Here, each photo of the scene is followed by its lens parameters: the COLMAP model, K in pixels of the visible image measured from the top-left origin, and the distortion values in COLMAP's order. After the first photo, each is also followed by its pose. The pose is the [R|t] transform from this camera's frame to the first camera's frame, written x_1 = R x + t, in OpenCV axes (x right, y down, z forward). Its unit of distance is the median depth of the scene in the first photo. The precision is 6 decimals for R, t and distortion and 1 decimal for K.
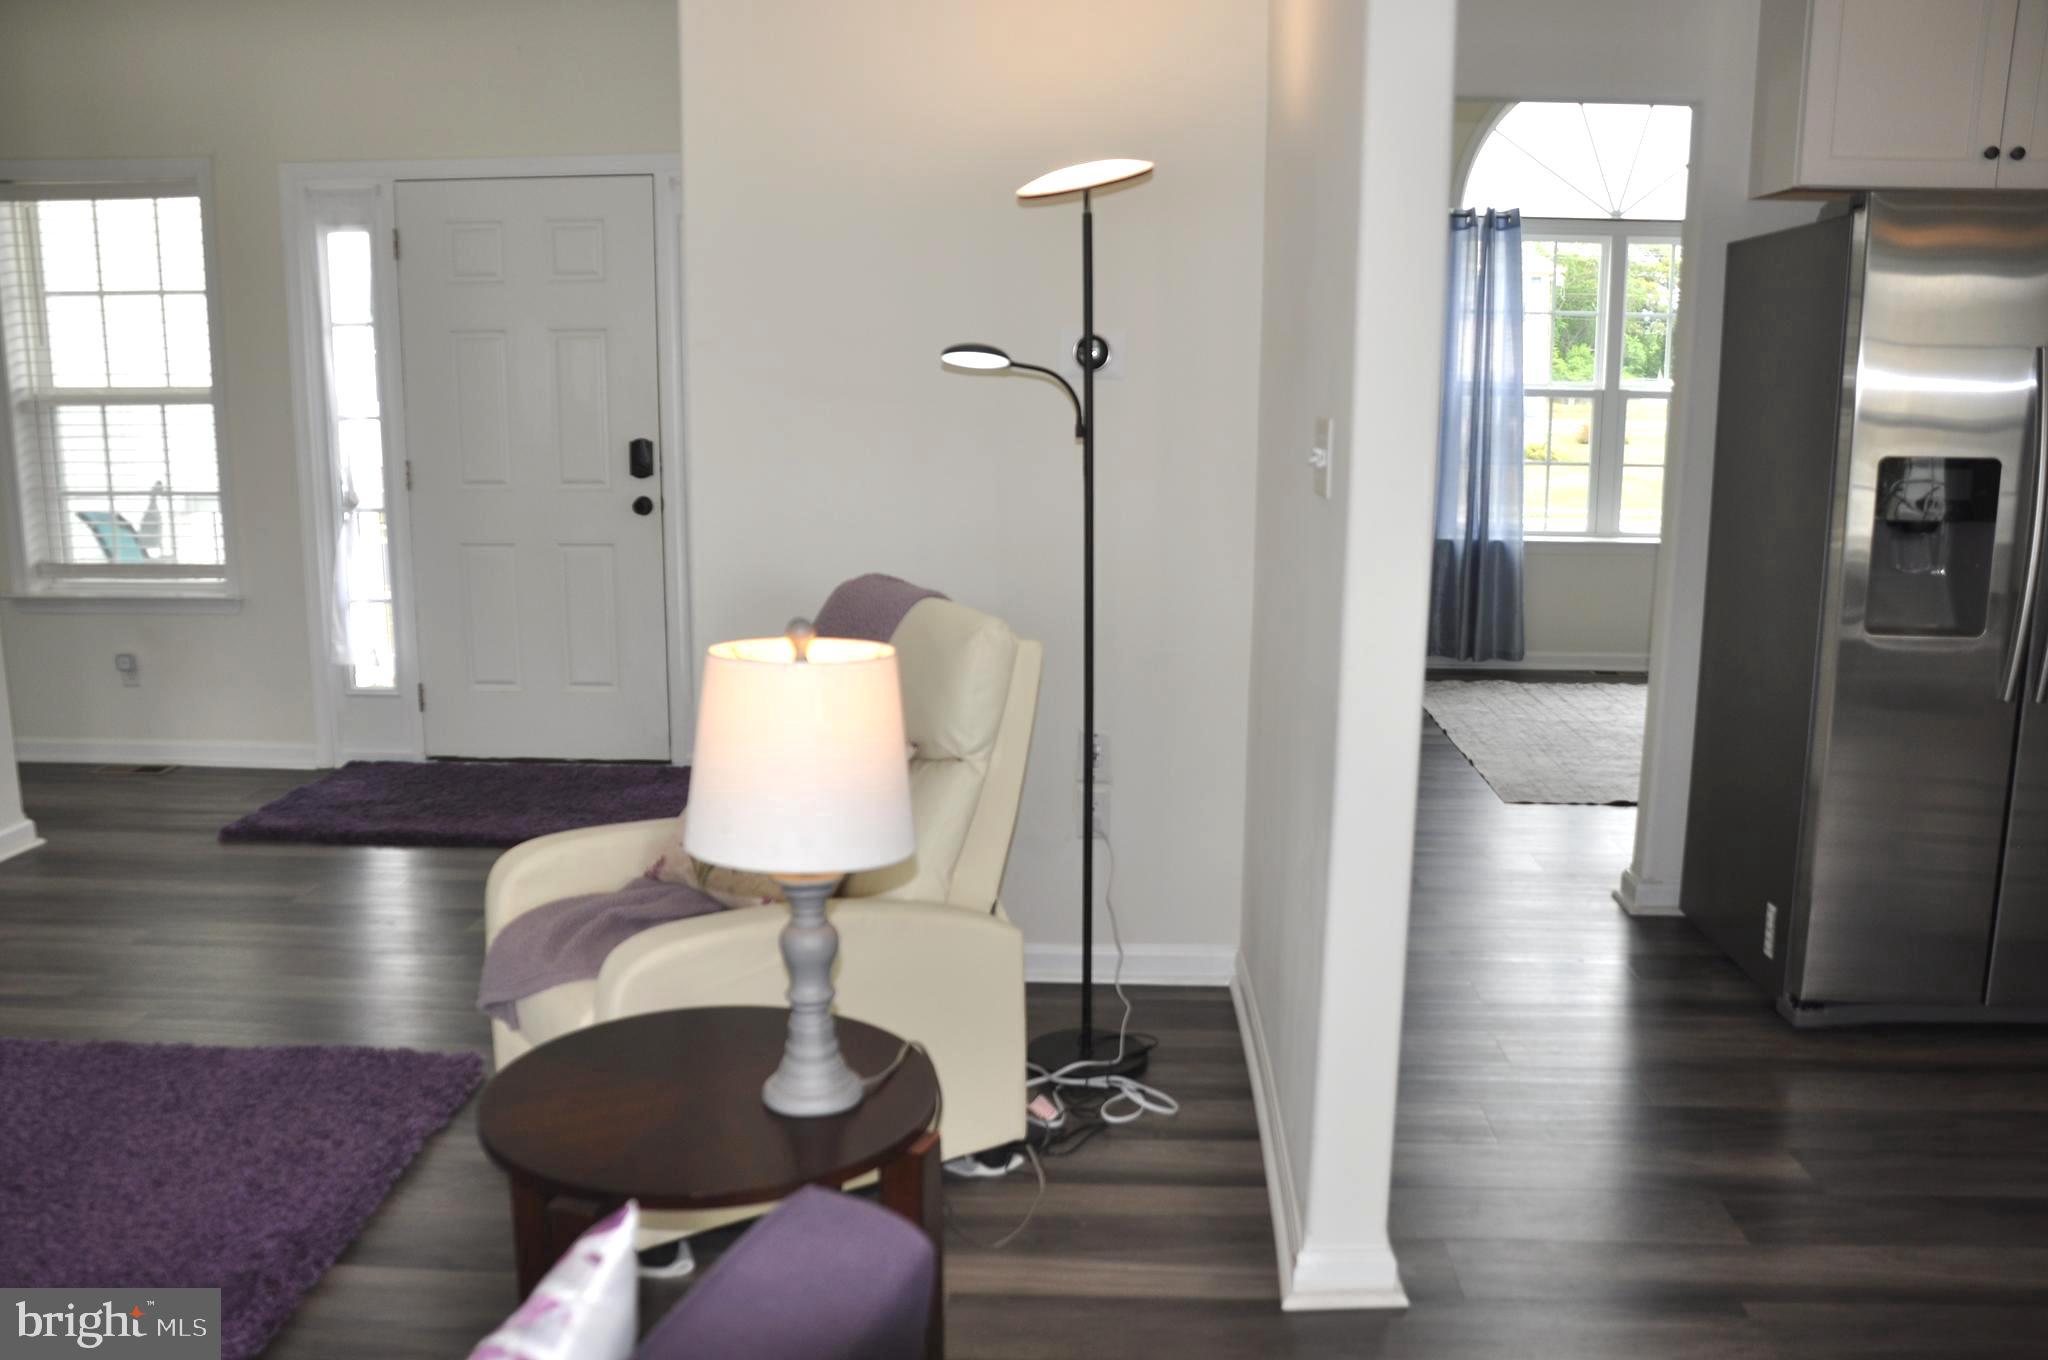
lens RADIAL K [[1669.2, 0, 1030.8], [0, 1669.2, 713.5], [0, 0, 1]] dist [-0.157748, 0.128083]
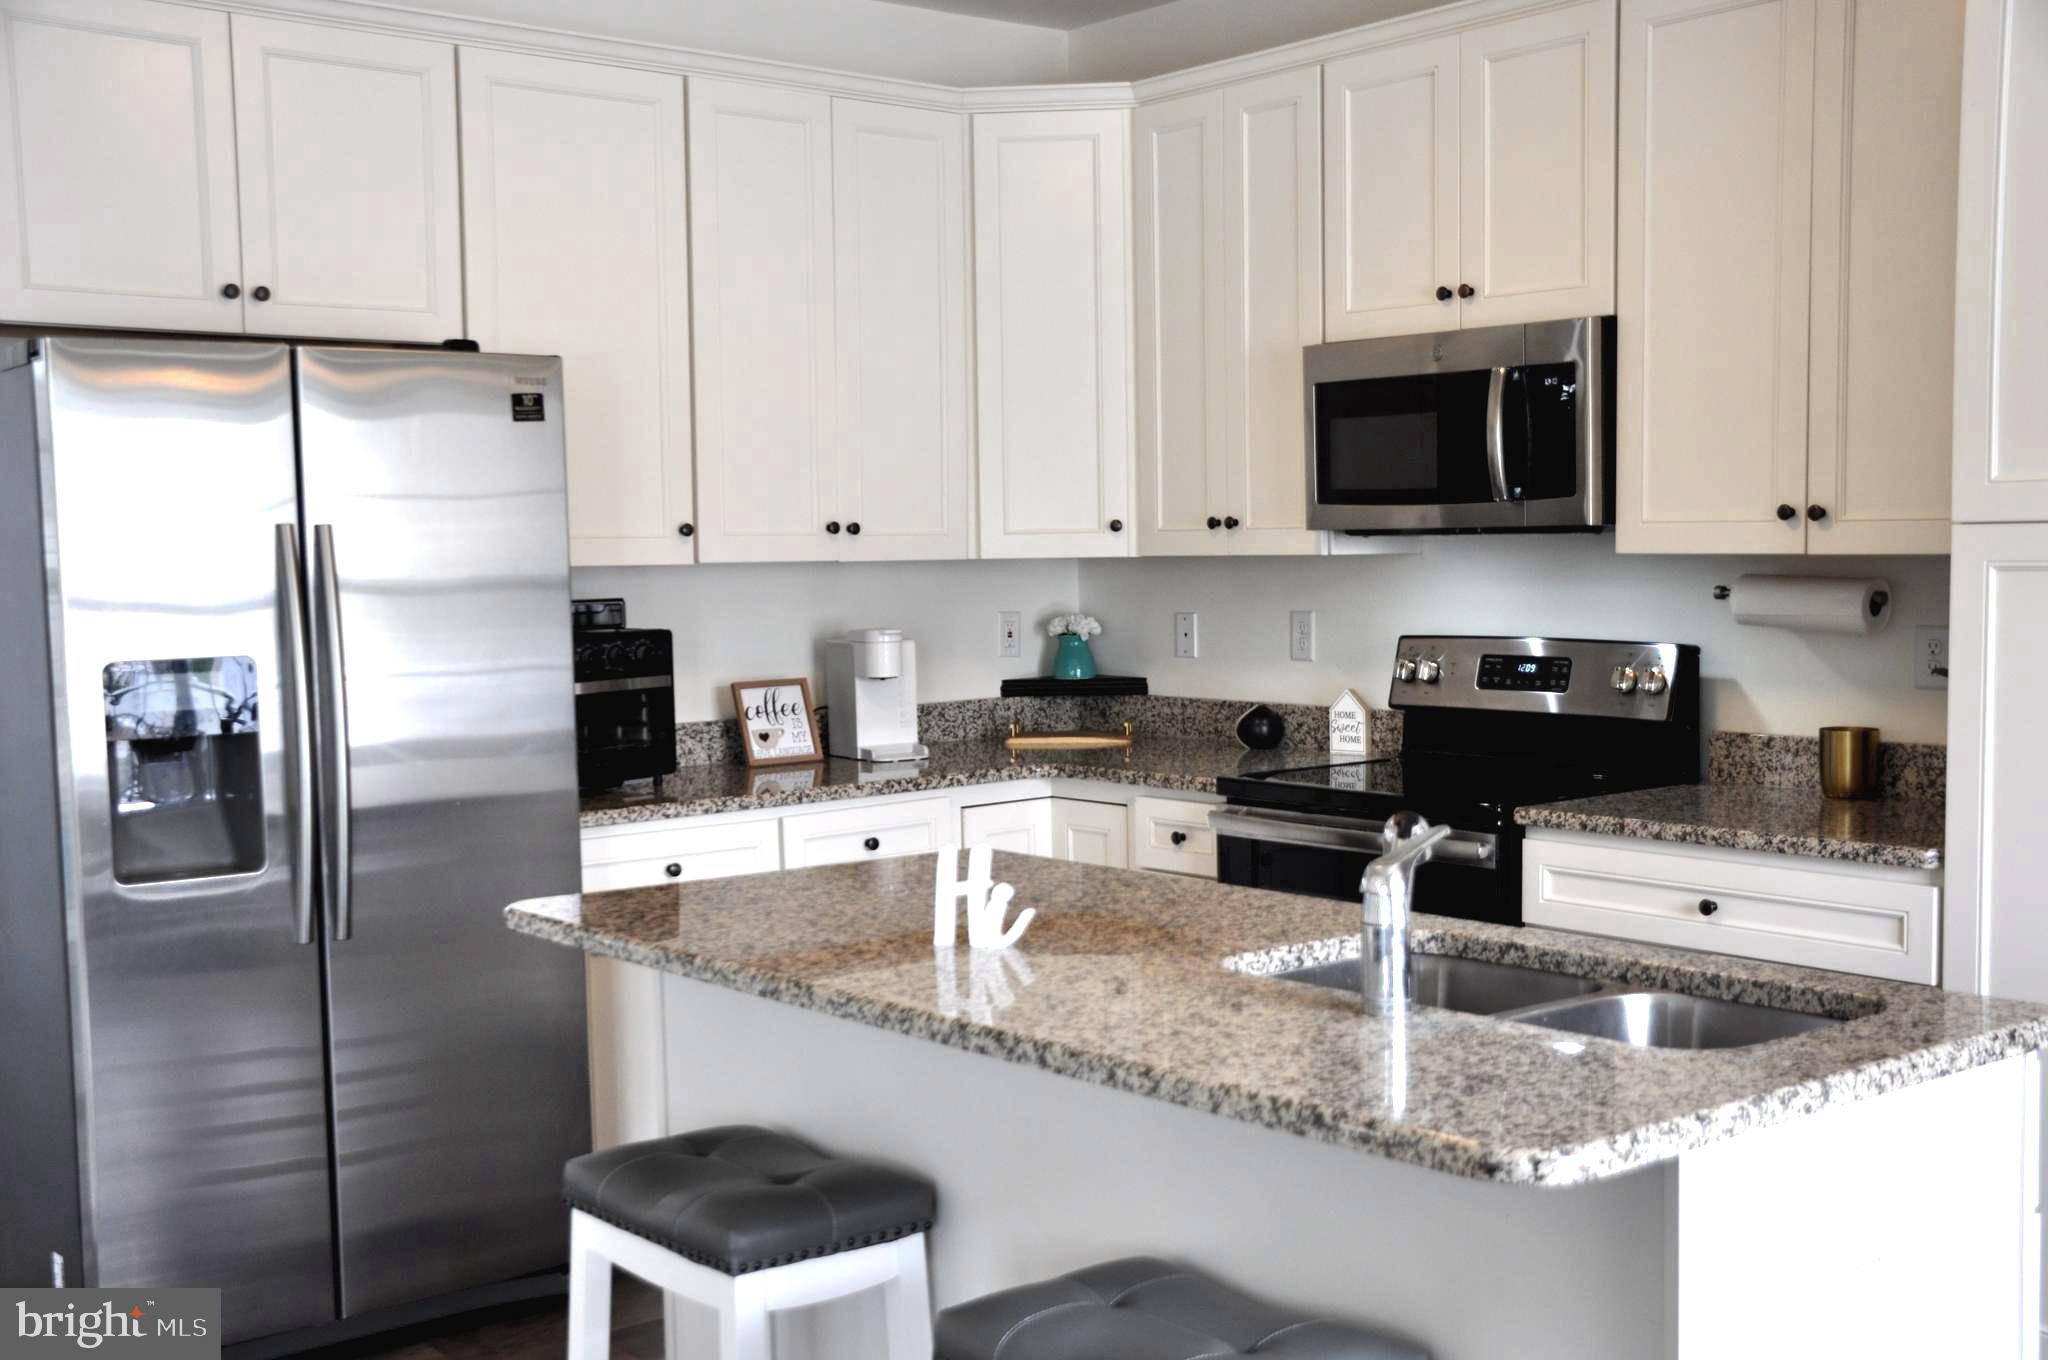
lens RADIAL K [[2311.9, 0, 1031.8], [0, 2311.9, 722.0], [0, 0, 1]] dist [-0.003875, 0.025351]
pose [[0.731718, -0.066677, 0.678338, 0.081489], [0.153805, 0.985688, -0.069020, 0.019250], [-0.664027, 0.154835, 0.731501, -0.138507]]
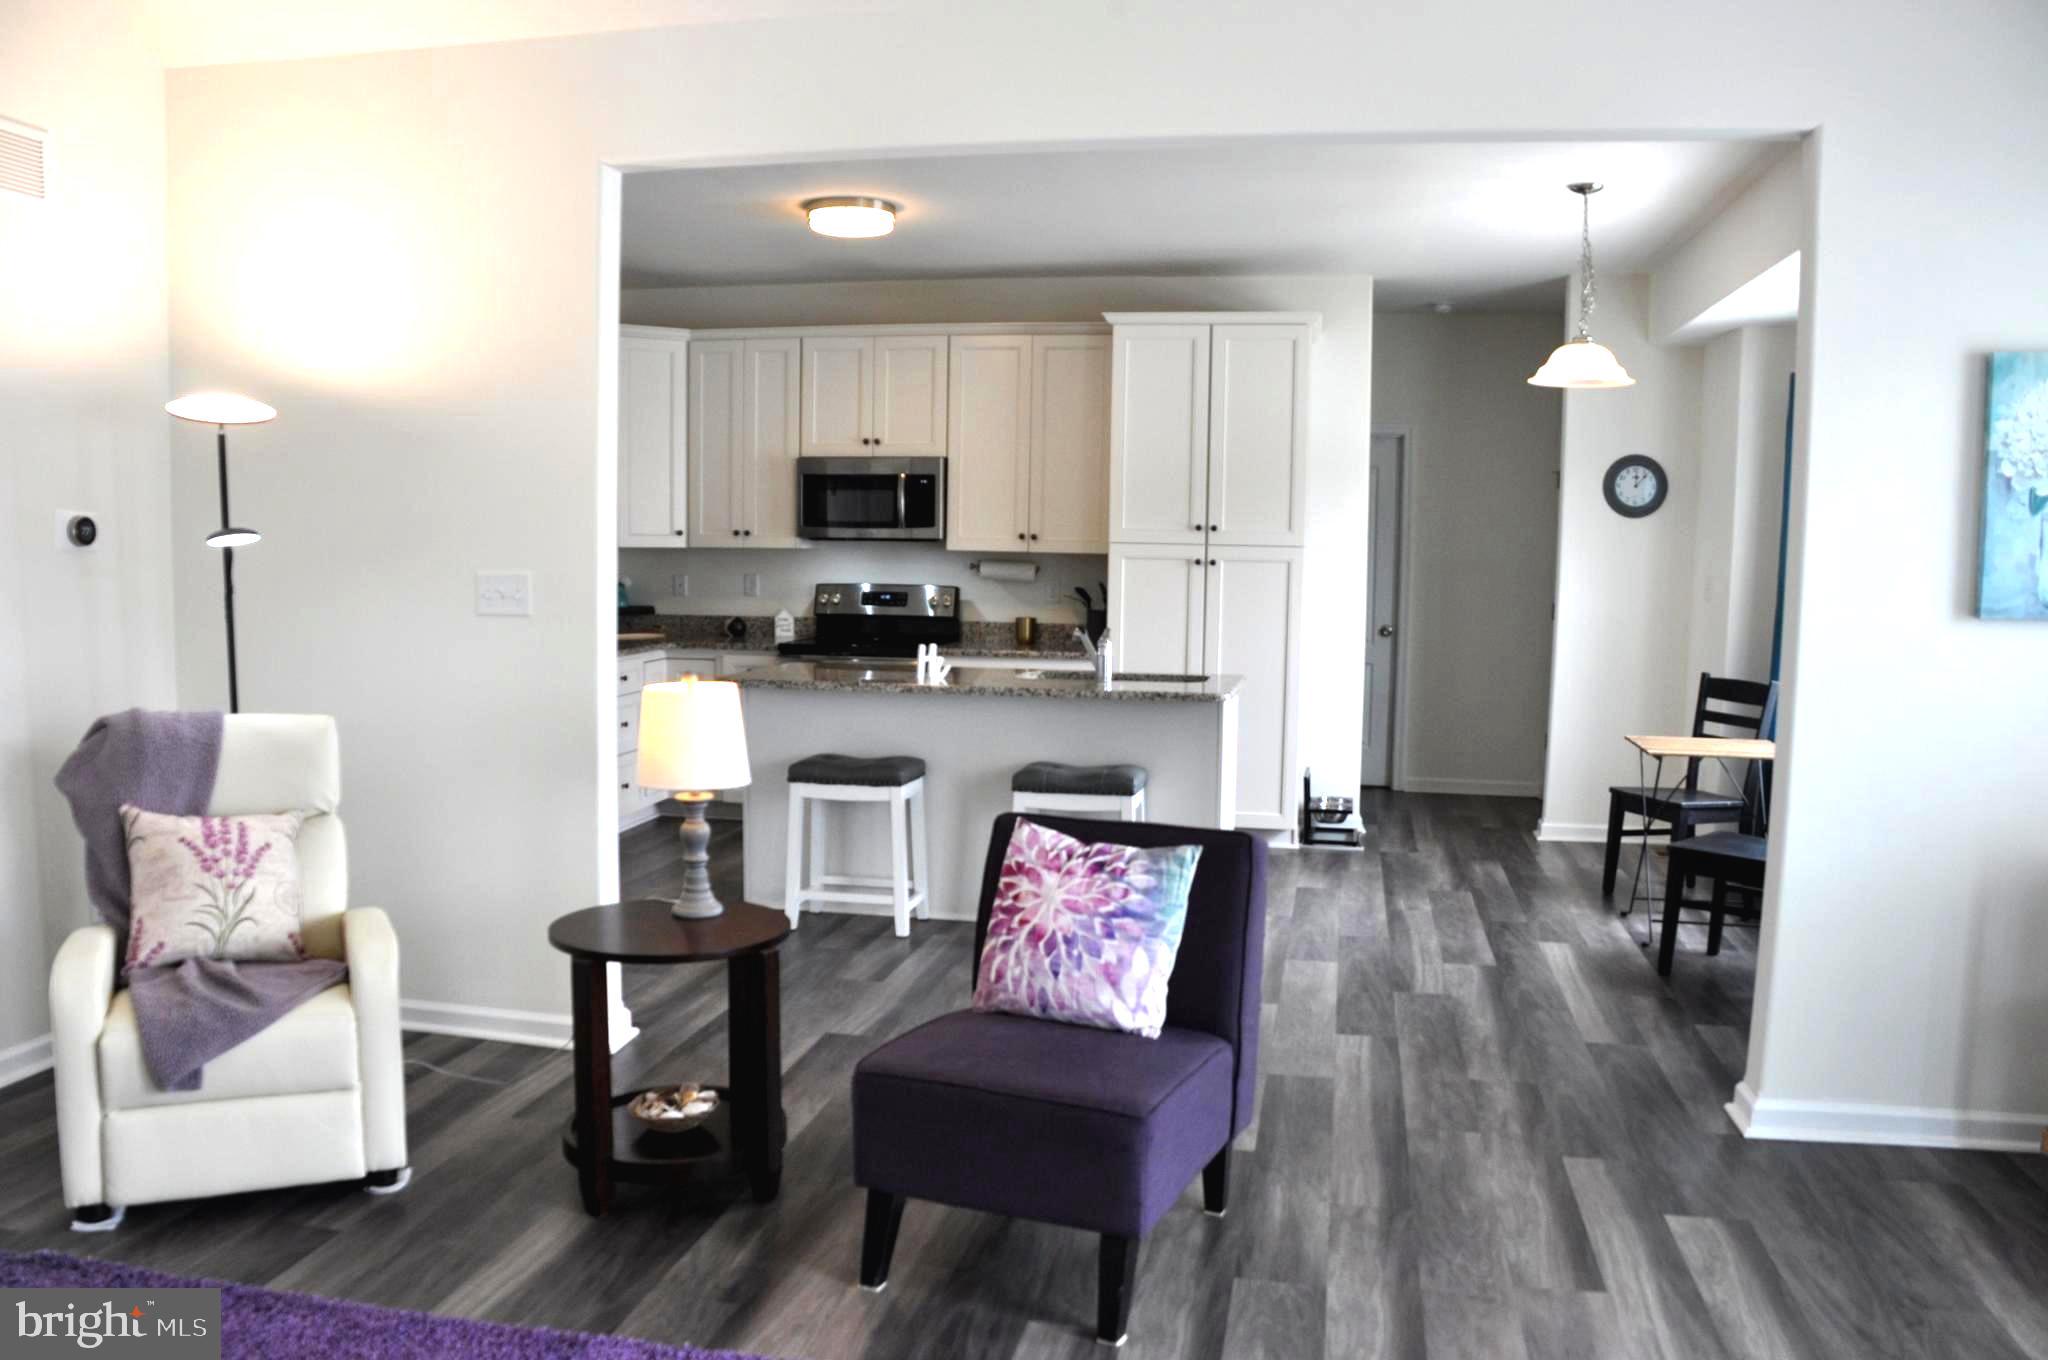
lens RADIAL K [[1599.0, 0, 1028.4], [0, 1599.0, 715.7], [0, 0, 1]] dist [-0.169217, 0.112040]
pose [[0.146151, -0.106587, 0.983503, -1.083151], [0.186030, 0.979403, 0.078498, -0.040166], [-0.971613, 0.171488, 0.162969, 0.140371]]
